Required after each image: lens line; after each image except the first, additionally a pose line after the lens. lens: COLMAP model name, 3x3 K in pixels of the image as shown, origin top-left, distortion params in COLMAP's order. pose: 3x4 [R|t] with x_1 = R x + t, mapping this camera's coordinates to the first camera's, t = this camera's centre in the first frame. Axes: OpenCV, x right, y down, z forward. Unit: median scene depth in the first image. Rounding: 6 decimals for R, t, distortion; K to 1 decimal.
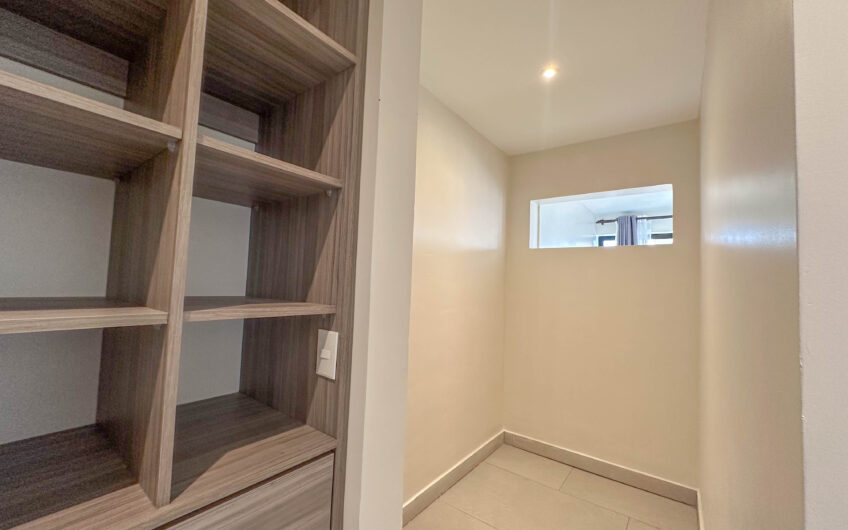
lens RADIAL K [[338.7, 0, 423.3], [0, 338.7, 265.0], [0, 0, 1]] dist [-0.000751, -0.000001]
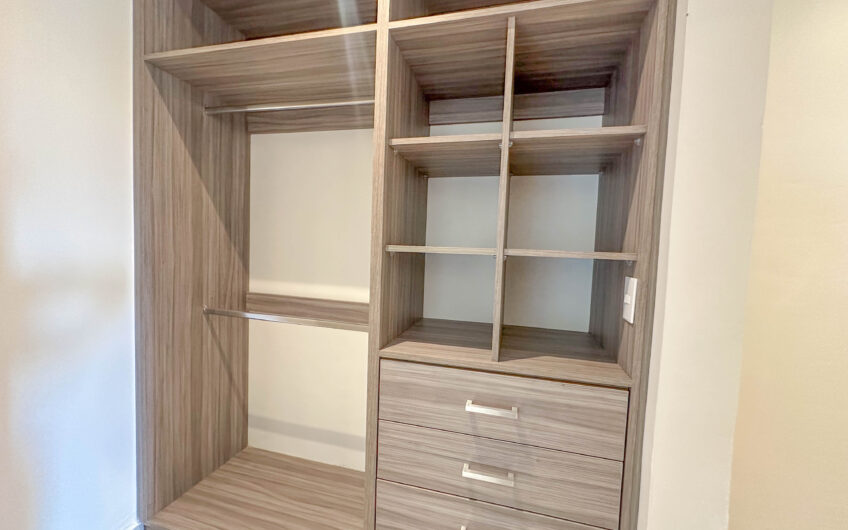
lens RADIAL K [[338.7, 0, 423.3], [0, 338.7, 265.0], [0, 0, 1]] dist [-0.000751, -0.000001]
pose [[0.383934, 0.028114, -0.922932, 0.439281], [0.027230, 0.998757, 0.041751, 0.097356], [0.922959, -0.041161, 0.382691, 0.019973]]
